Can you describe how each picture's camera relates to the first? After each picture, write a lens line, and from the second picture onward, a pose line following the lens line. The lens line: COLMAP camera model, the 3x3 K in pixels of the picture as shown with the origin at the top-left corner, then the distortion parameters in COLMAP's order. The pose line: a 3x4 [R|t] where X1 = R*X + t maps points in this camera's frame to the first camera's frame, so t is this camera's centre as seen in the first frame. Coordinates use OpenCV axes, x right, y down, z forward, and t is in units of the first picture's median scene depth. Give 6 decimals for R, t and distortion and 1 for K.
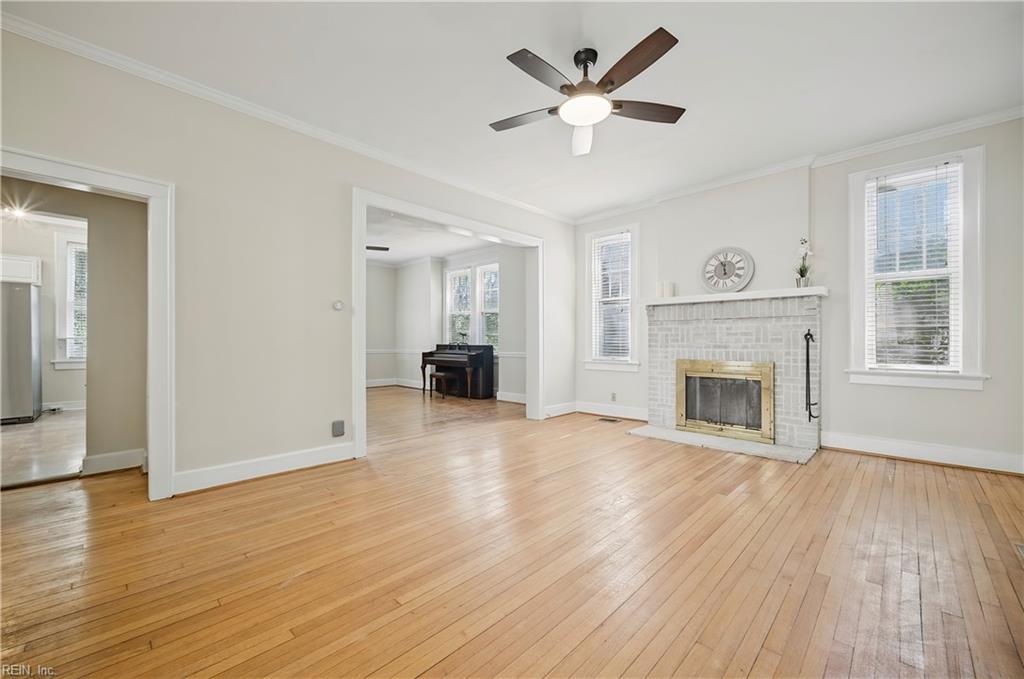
lens RADIAL K [[407.0, 0, 510.6], [0, 407.0, 343.6], [0, 0, 1]] dist [-0.007353, -0.000515]
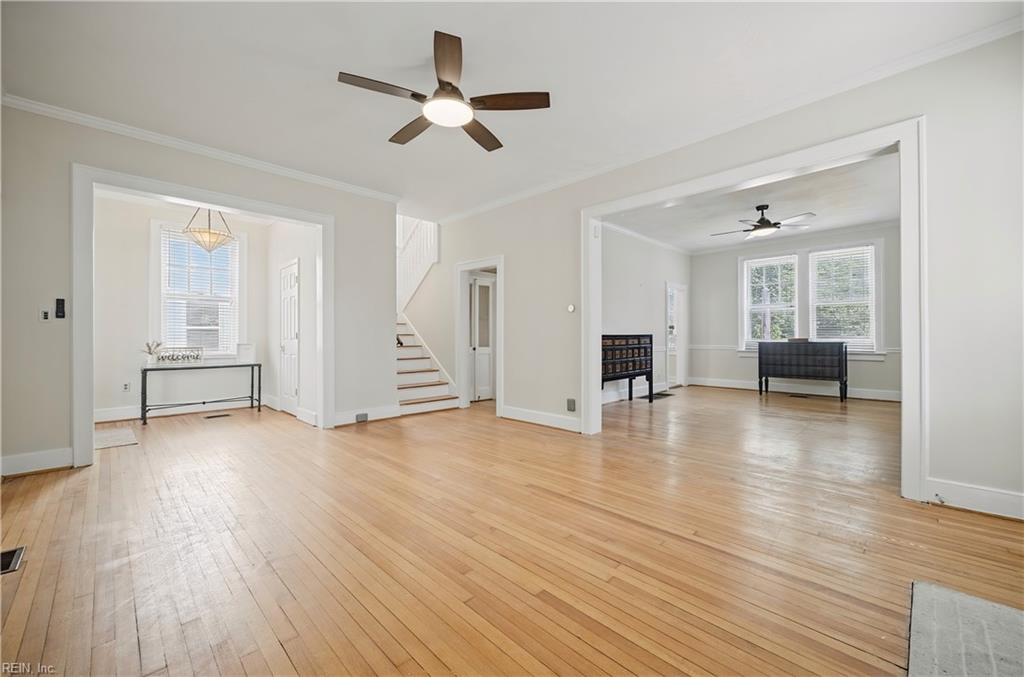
lens RADIAL K [[407.0, 0, 516.2], [0, 407.0, 337.0], [0, 0, 1]] dist [-0.007353, -0.000515]
pose [[-0.001641, 0.000902, -0.999998, 0.705758], [0.003899, 0.999992, 0.000896, -0.005169], [0.999991, -0.003897, -0.001645, 0.683701]]
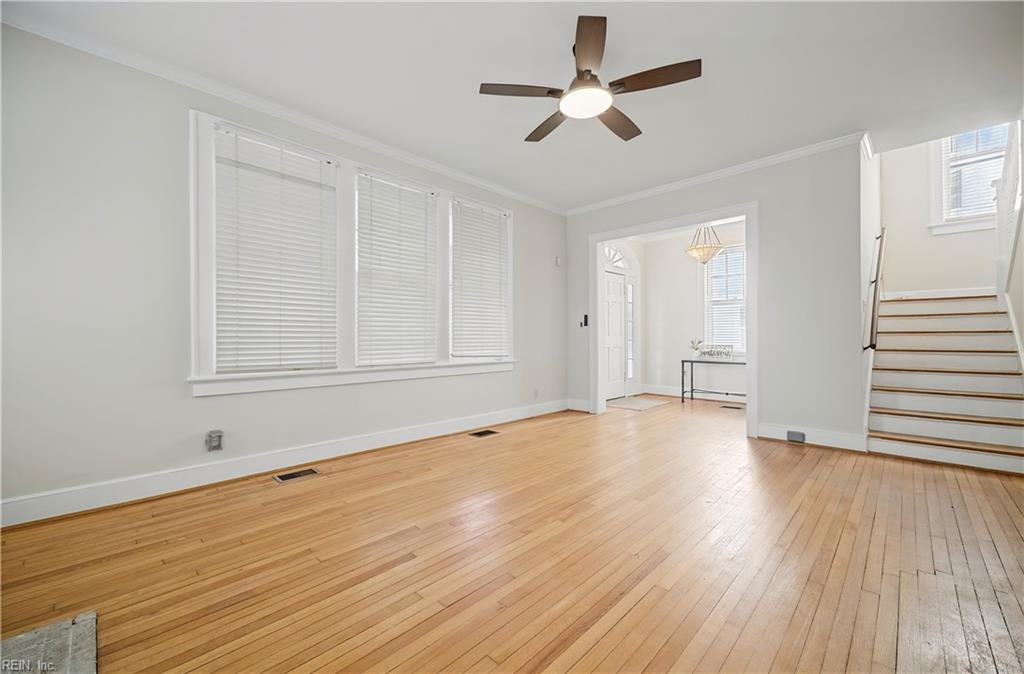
lens RADIAL K [[407.0, 0, 511.0], [0, 407.0, 336.7], [0, 0, 1]] dist [-0.007353, -0.000515]
pose [[-0.999918, 0.001448, -0.012743, 0.220975], [0.001476, 0.999997, -0.002185, -0.004013], [0.012740, -0.002204, -0.999916, 1.156555]]
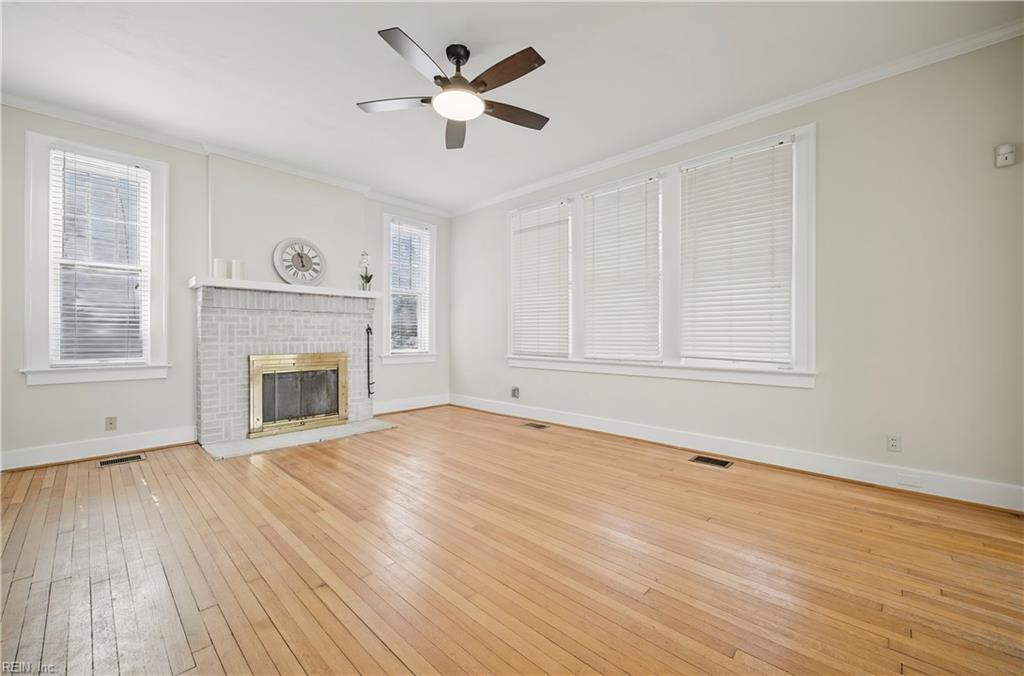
lens RADIAL K [[407.0, 0, 517.0], [0, 407.0, 337.6], [0, 0, 1]] dist [-0.007353, -0.000515]
pose [[-0.029482, -0.008413, 0.999530, -0.487852], [0.001054, 0.999964, 0.008448, -0.004910], [-0.999565, 0.001302, -0.029472, 0.515328]]
